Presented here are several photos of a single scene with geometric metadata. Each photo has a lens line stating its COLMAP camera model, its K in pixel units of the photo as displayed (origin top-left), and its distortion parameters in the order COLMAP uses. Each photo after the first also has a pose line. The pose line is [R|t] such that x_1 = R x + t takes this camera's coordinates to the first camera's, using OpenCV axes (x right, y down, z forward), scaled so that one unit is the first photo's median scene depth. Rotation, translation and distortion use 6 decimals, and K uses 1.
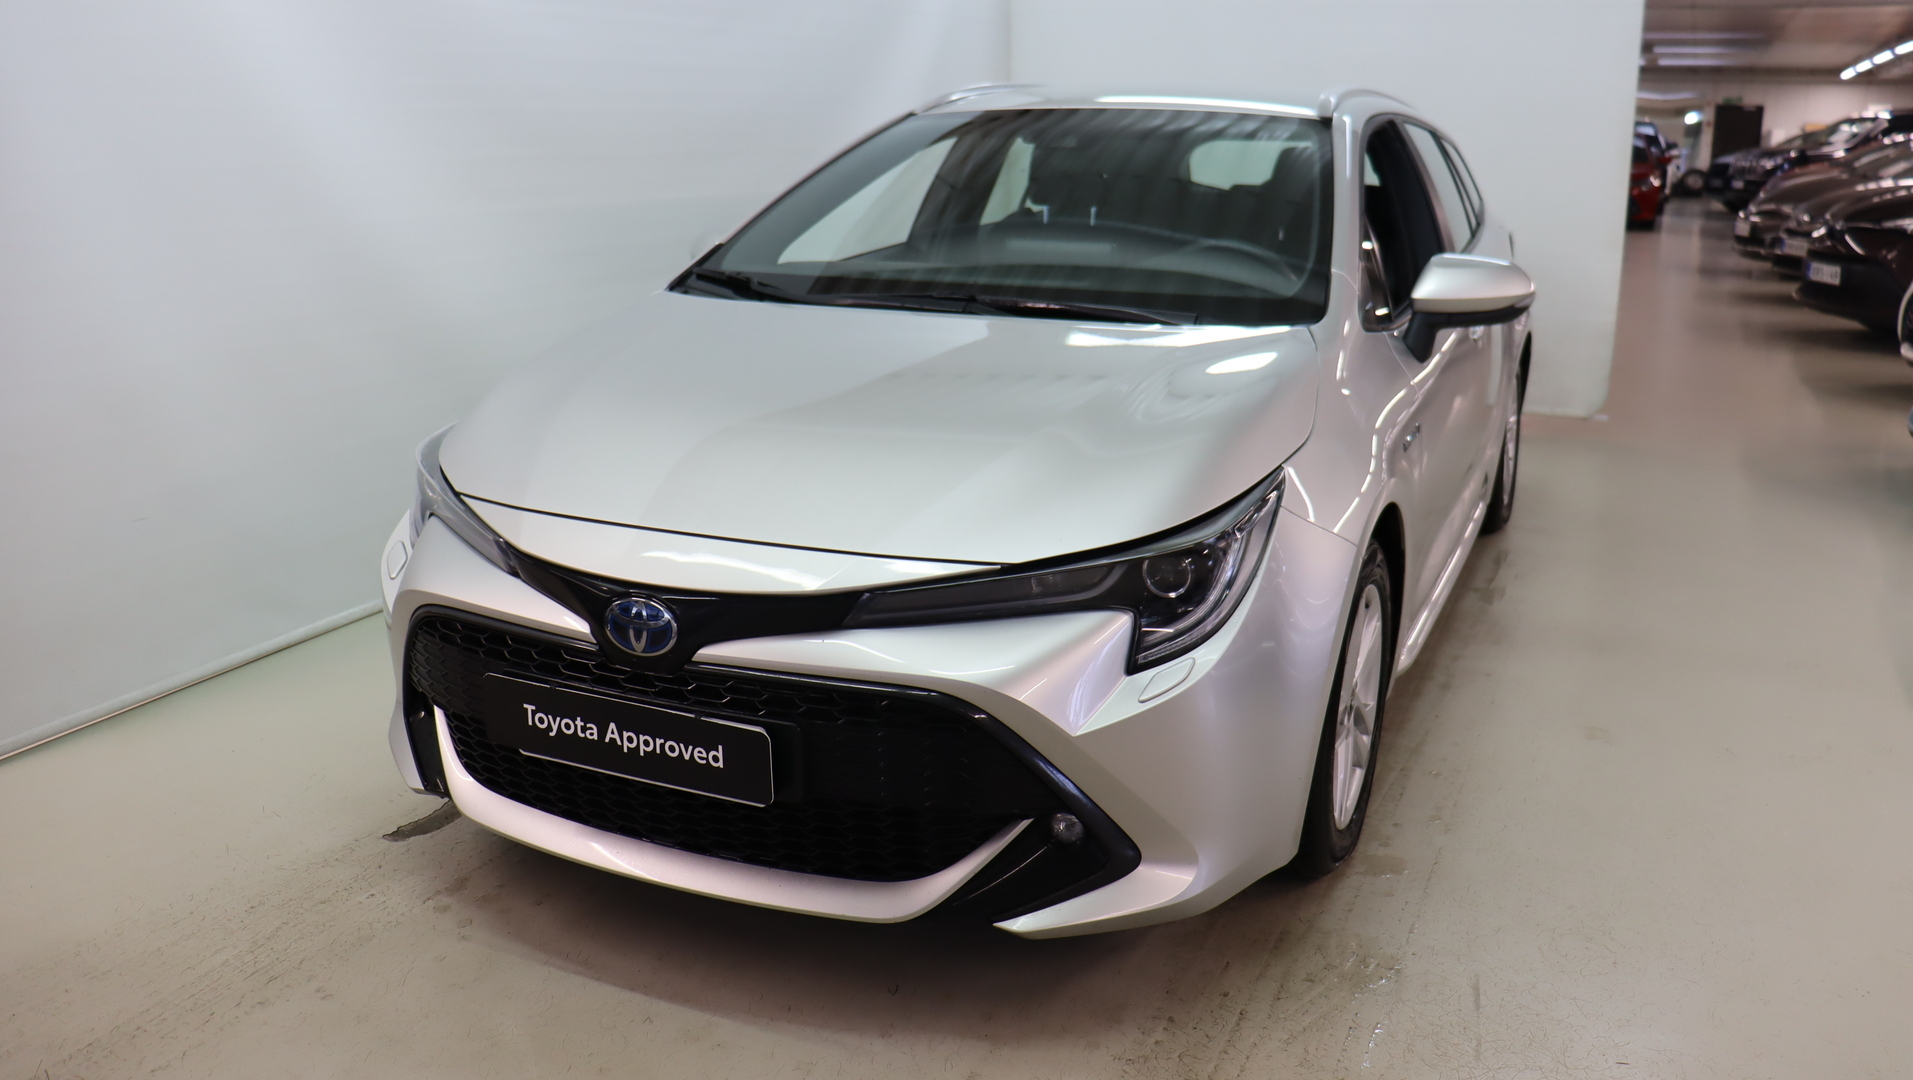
lens RADIAL K [[1543.2, 0, 956.5], [0, 1543.2, 540.0], [0, 0, 1]] dist [-0.175255, 0.152096]
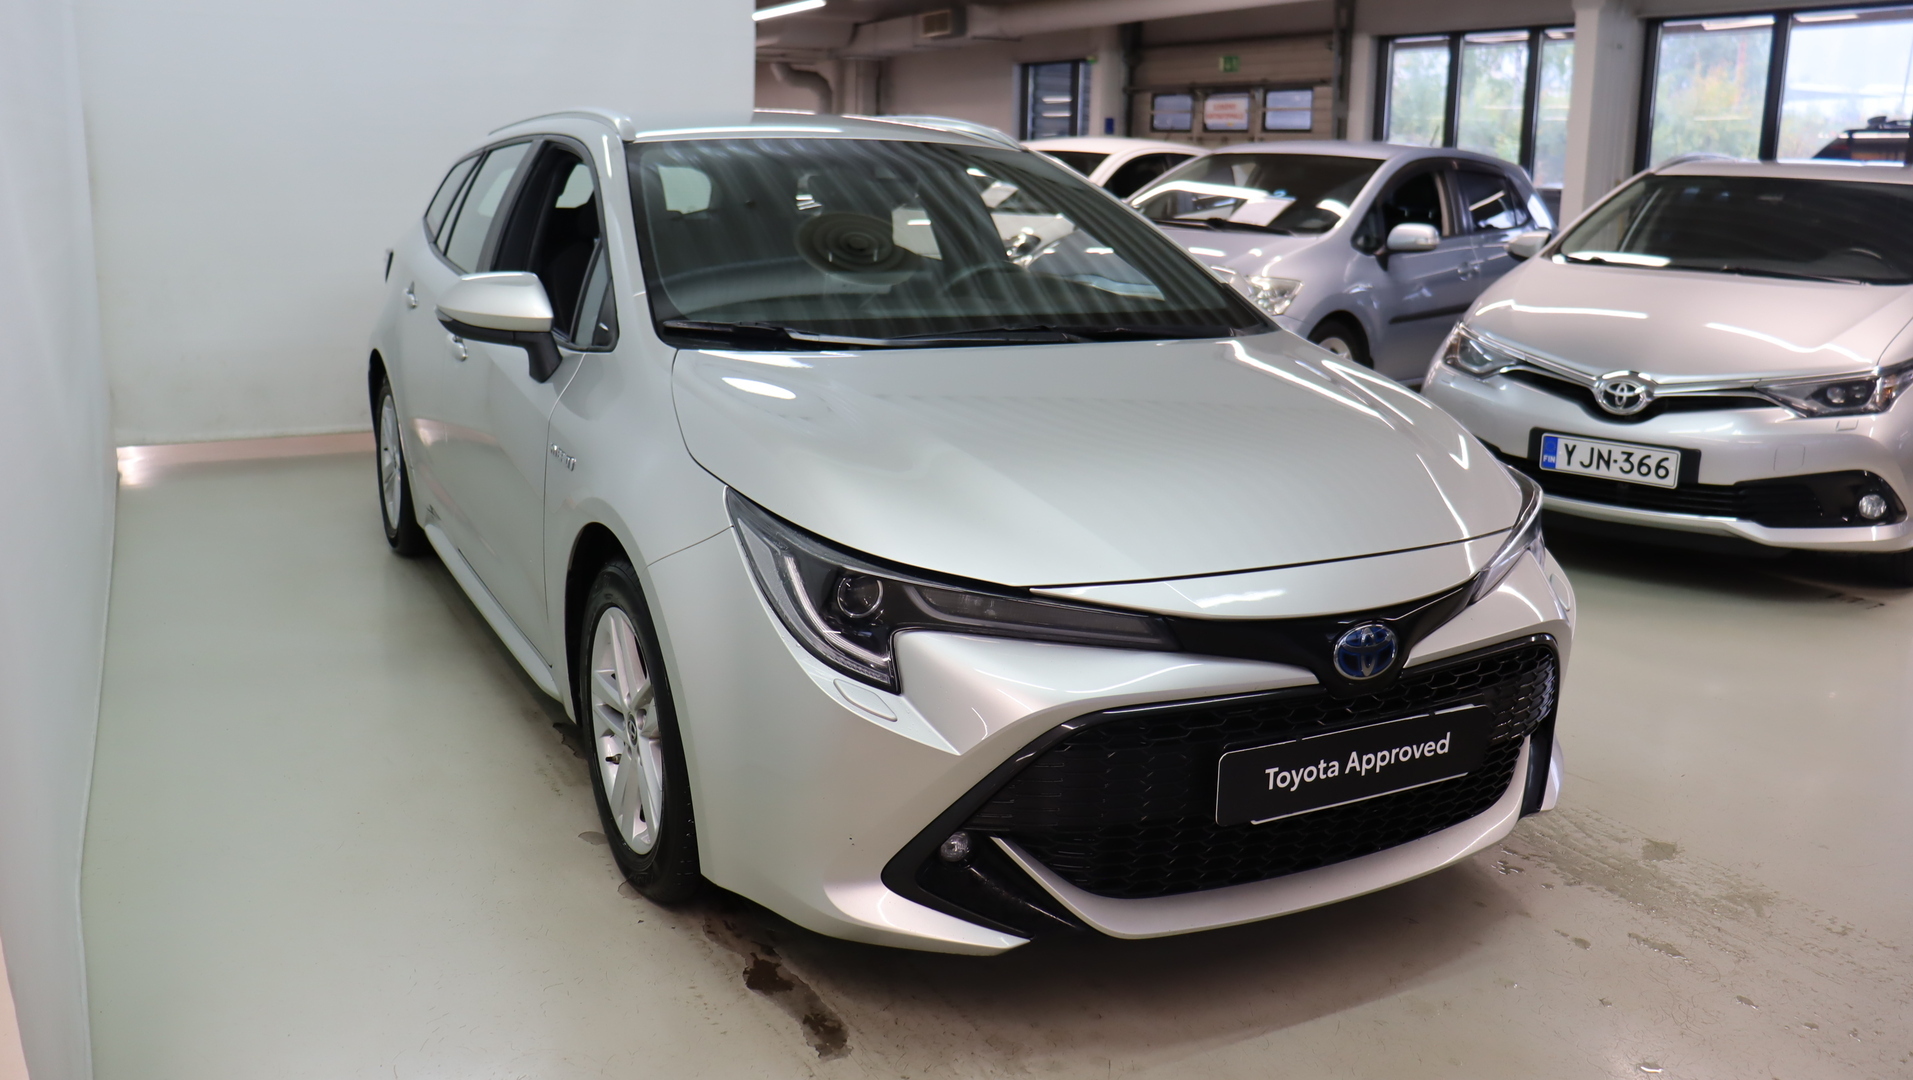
lens RADIAL K [[1543.2, 0, 956.5], [0, 1543.2, 540.0], [0, 0, 1]] dist [-0.175255, 0.152096]
pose [[0.617573, -0.177976, 0.766112, -1.150260], [0.185401, 0.979554, 0.078107, -0.148984], [-0.764349, 0.093802, 0.637943, 0.541502]]
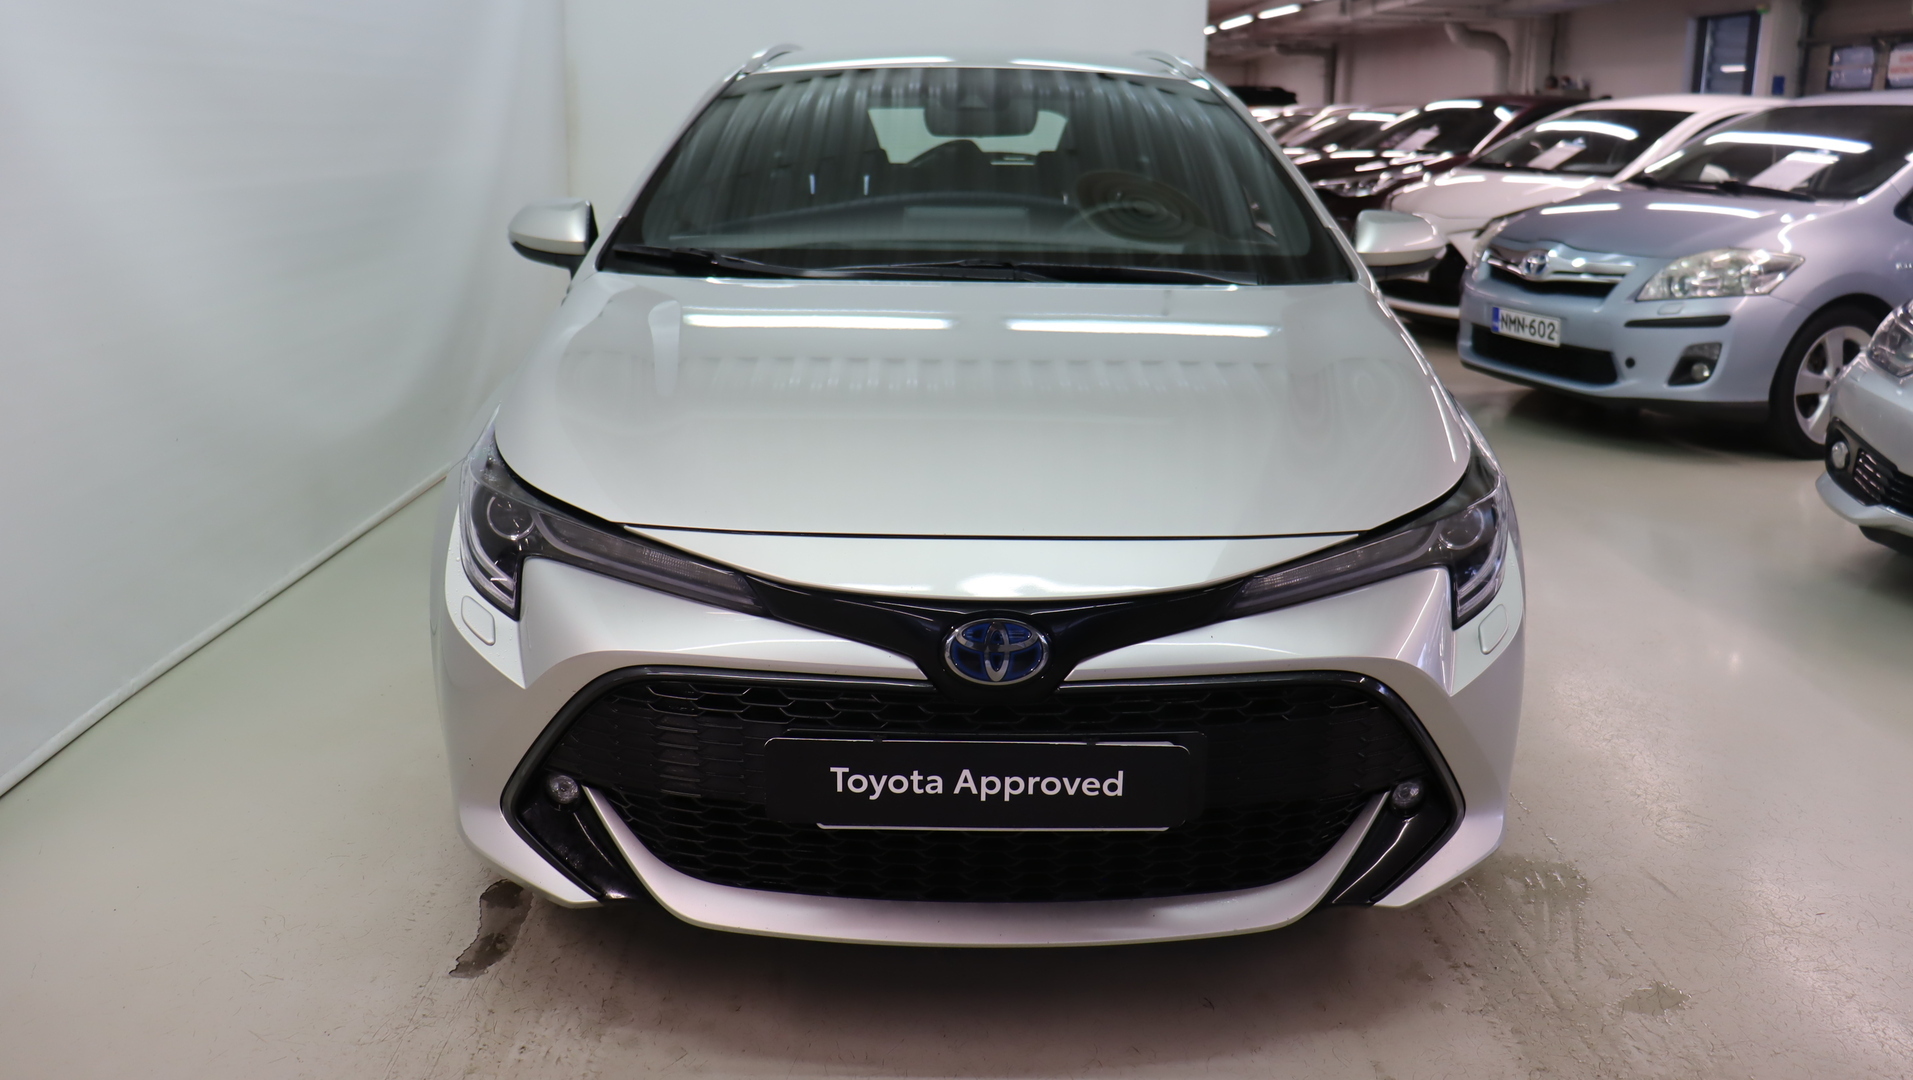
lens RADIAL K [[1543.2, 0, 956.5], [0, 1543.2, 540.0], [0, 0, 1]] dist [-0.175255, 0.152096]
pose [[0.906578, -0.106104, 0.408483, -0.565353], [0.101972, 0.994274, 0.031951, -0.033990], [-0.409534, 0.012688, 0.912207, 0.227142]]
